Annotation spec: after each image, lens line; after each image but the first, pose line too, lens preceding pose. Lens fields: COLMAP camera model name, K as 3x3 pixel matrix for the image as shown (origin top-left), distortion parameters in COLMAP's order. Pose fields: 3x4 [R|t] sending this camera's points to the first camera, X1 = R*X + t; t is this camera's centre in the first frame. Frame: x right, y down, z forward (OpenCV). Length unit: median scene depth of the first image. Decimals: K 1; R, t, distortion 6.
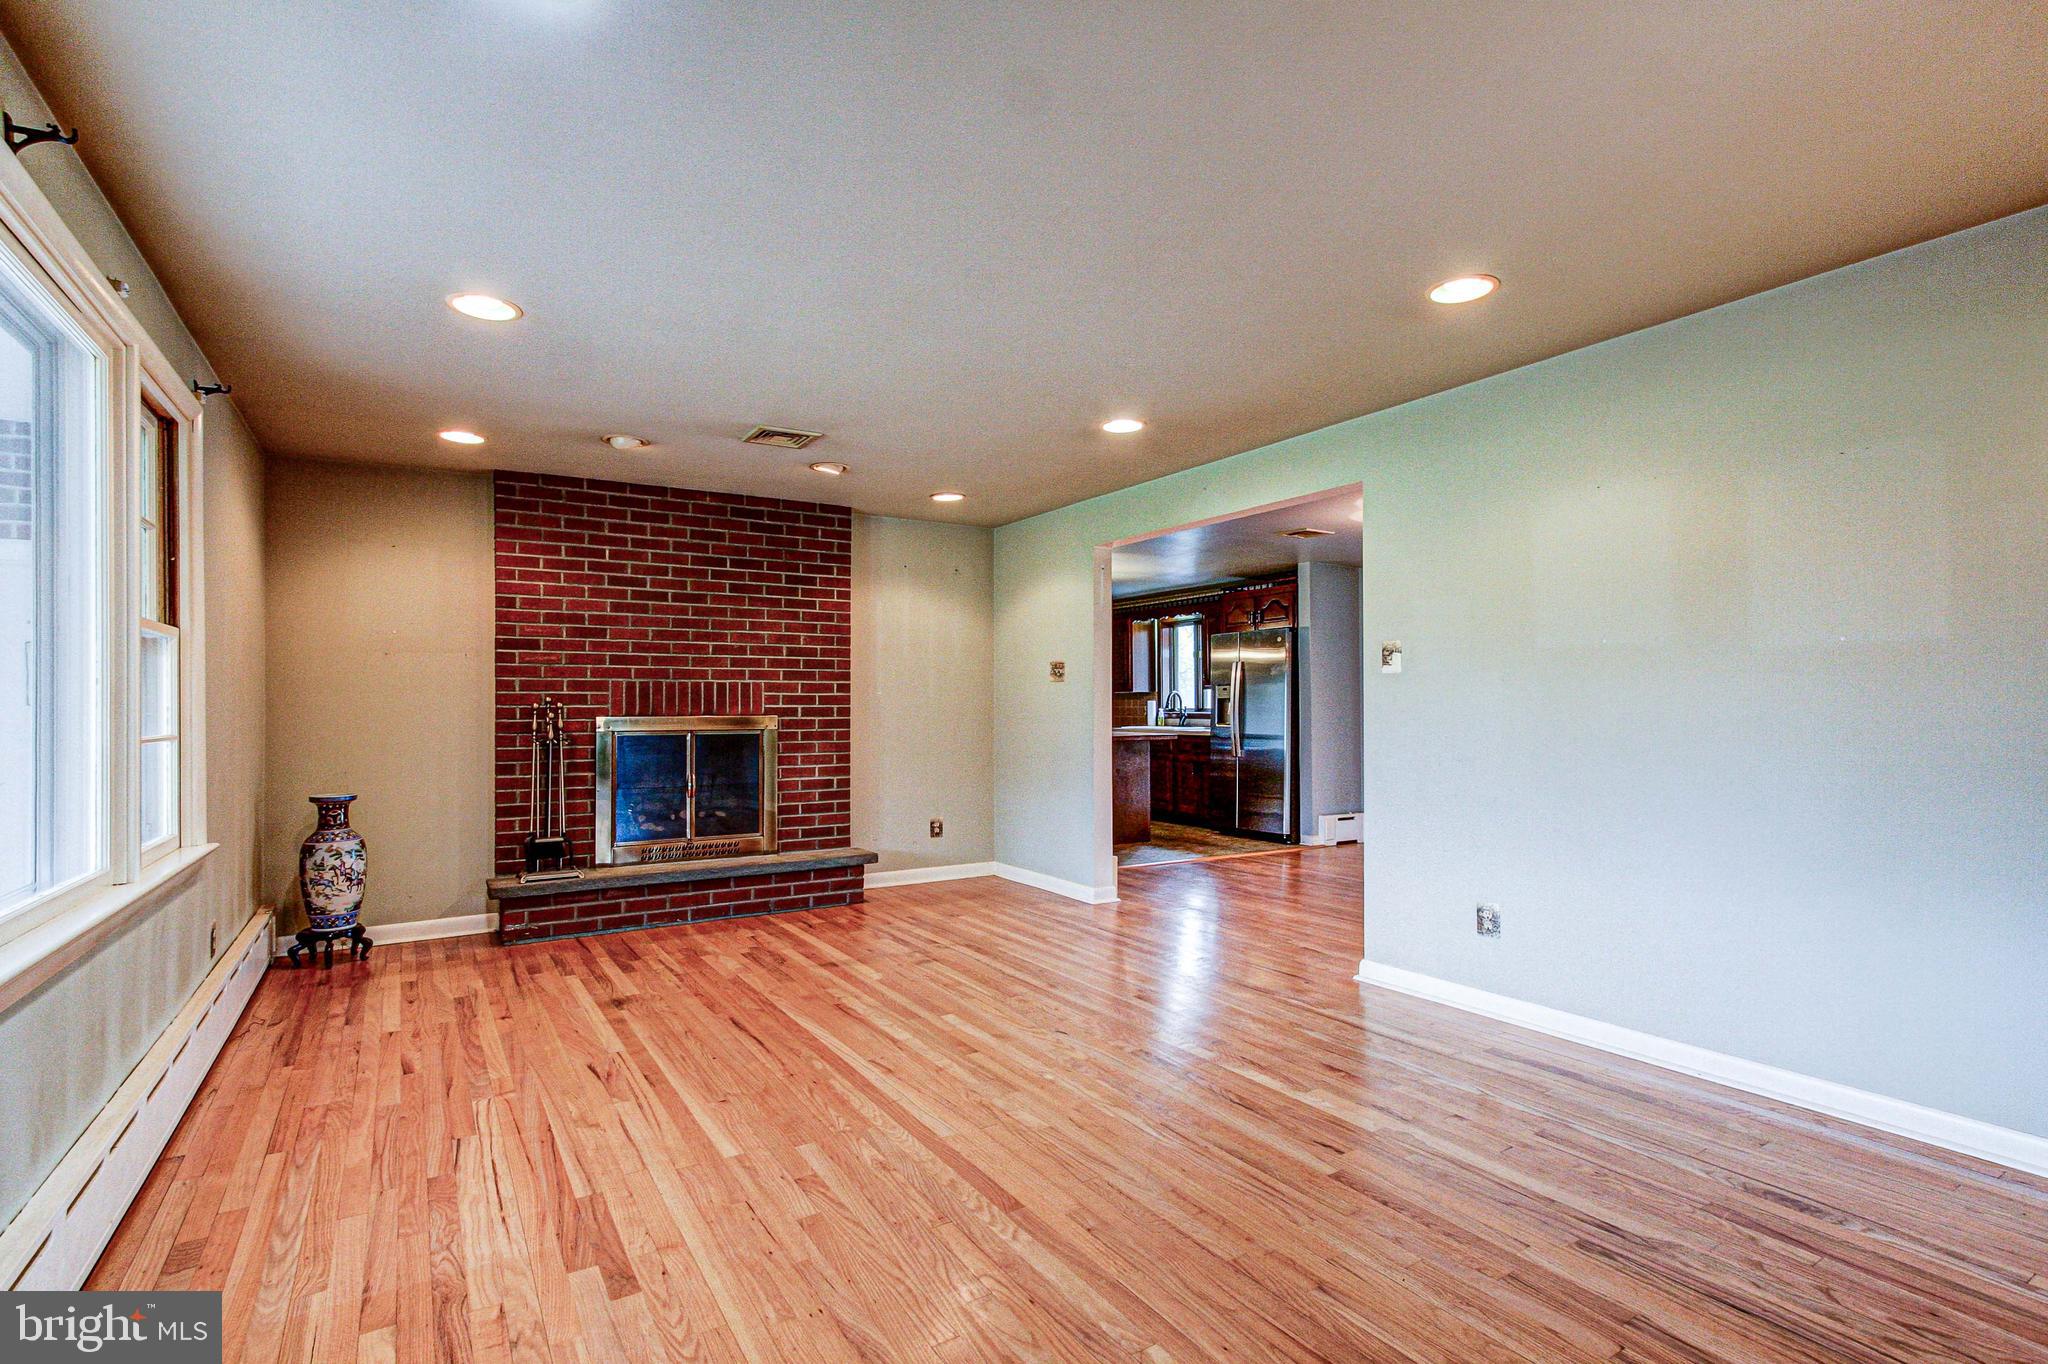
lens RADIAL K [[962.6, 0, 1032.3], [0, 962.6, 690.2], [0, 0, 1]] dist [-0.003465, 0.006985]
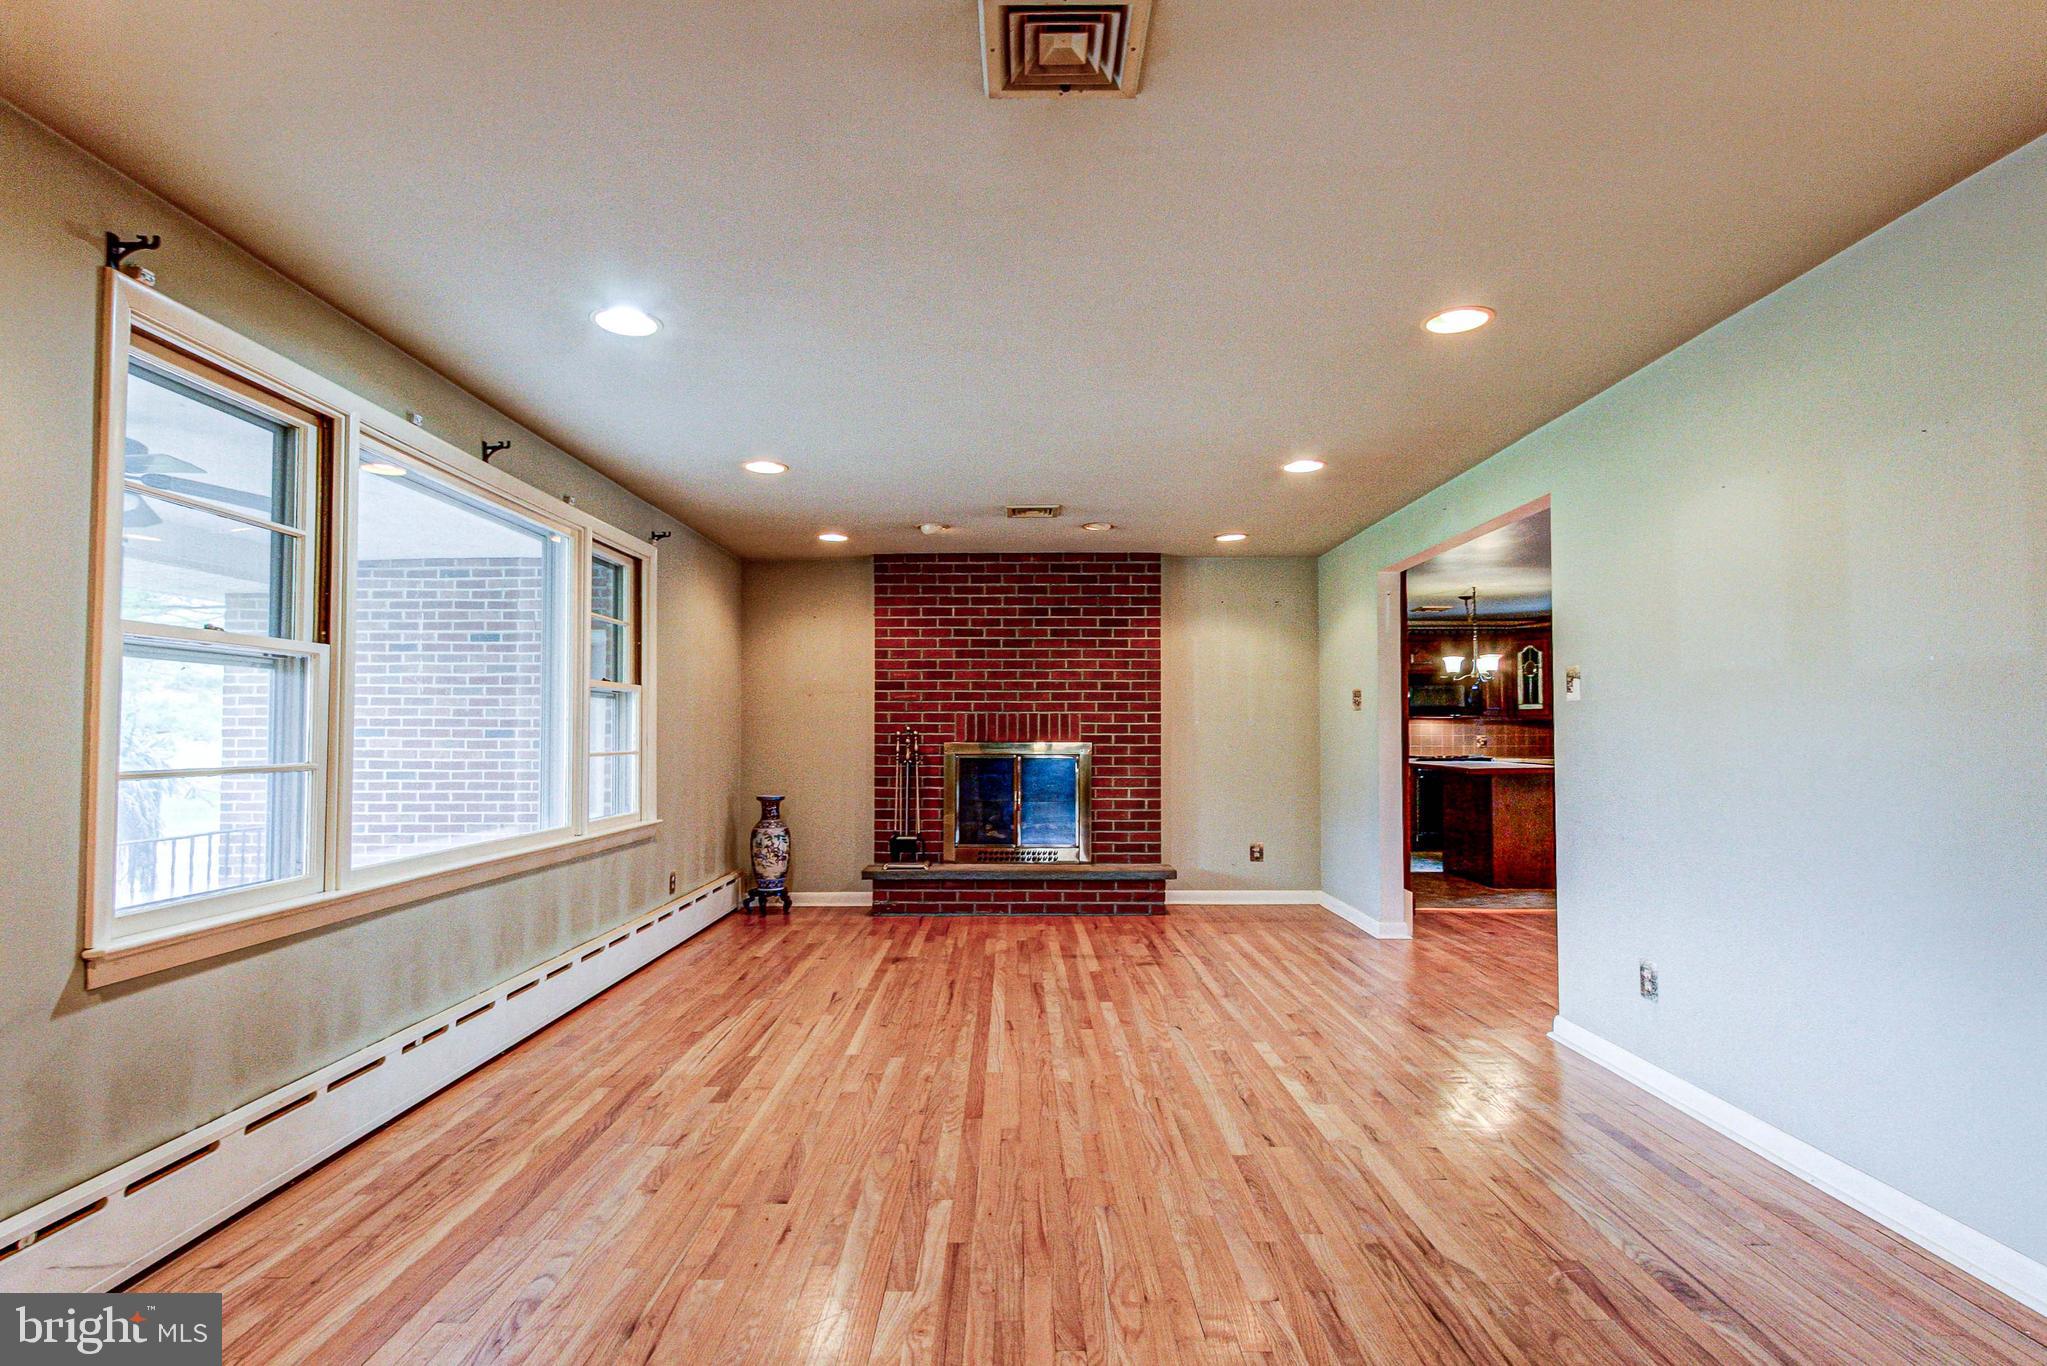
lens RADIAL K [[962.1, 0, 978.5], [0, 962.1, 699.7], [0, 0, 1]] dist [-0.003465, 0.006985]
pose [[0.851373, -0.015346, -0.524336, 0.286298], [0.005576, 0.999780, -0.020208, -0.002571], [0.524531, 0.014281, 0.851272, -0.051865]]
